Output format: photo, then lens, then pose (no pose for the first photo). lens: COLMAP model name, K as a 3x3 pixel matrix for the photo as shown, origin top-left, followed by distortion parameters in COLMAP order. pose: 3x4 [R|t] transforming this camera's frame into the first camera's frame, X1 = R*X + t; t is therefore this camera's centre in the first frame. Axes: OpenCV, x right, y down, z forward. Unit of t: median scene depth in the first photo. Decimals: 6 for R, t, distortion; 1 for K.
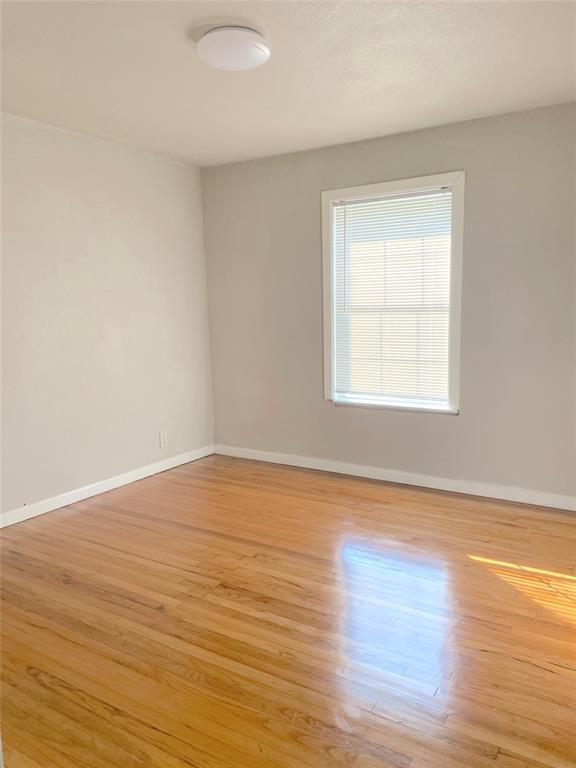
lens RADIAL K [[563.6, 0, 287.1], [0, 563.6, 381.5], [0, 0, 1]] dist [0.072517, -0.016584]
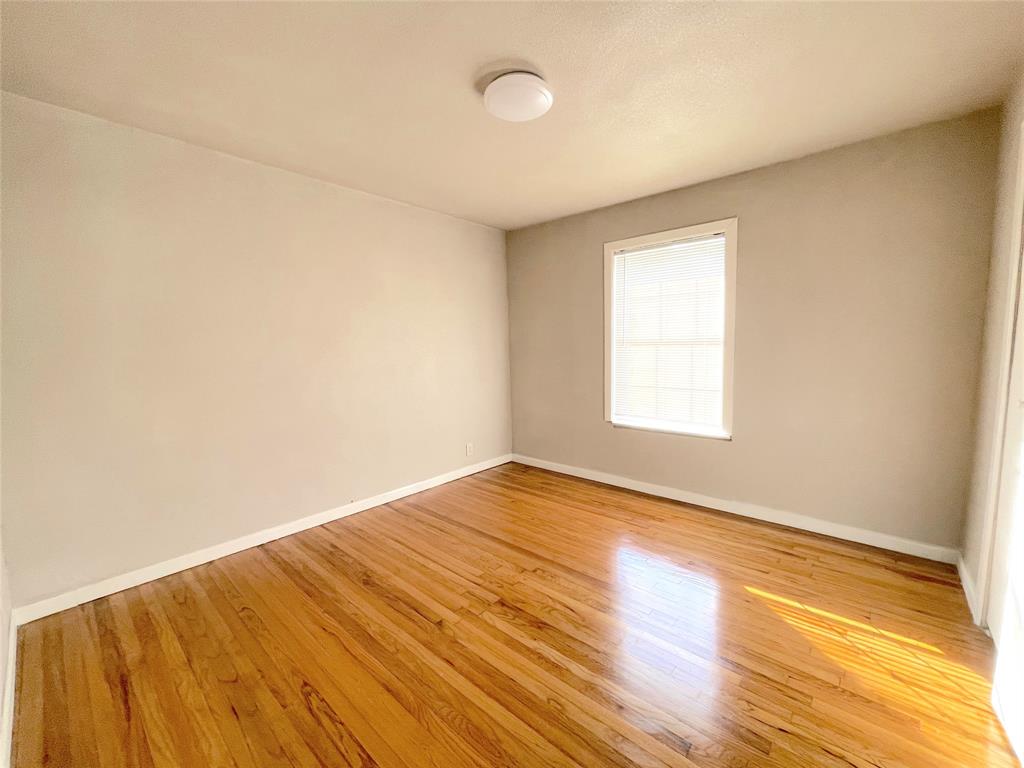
lens RADIAL K [[424.6, 0, 506.6], [0, 424.6, 384.9], [0, 0, 1]] dist [-0.002000, 0.000599]
pose [[0.986193, 0.016039, -0.164824, 0.018205], [-0.021693, 0.999234, -0.032566, -0.015894], [0.164176, 0.035692, 0.985785, 0.186436]]
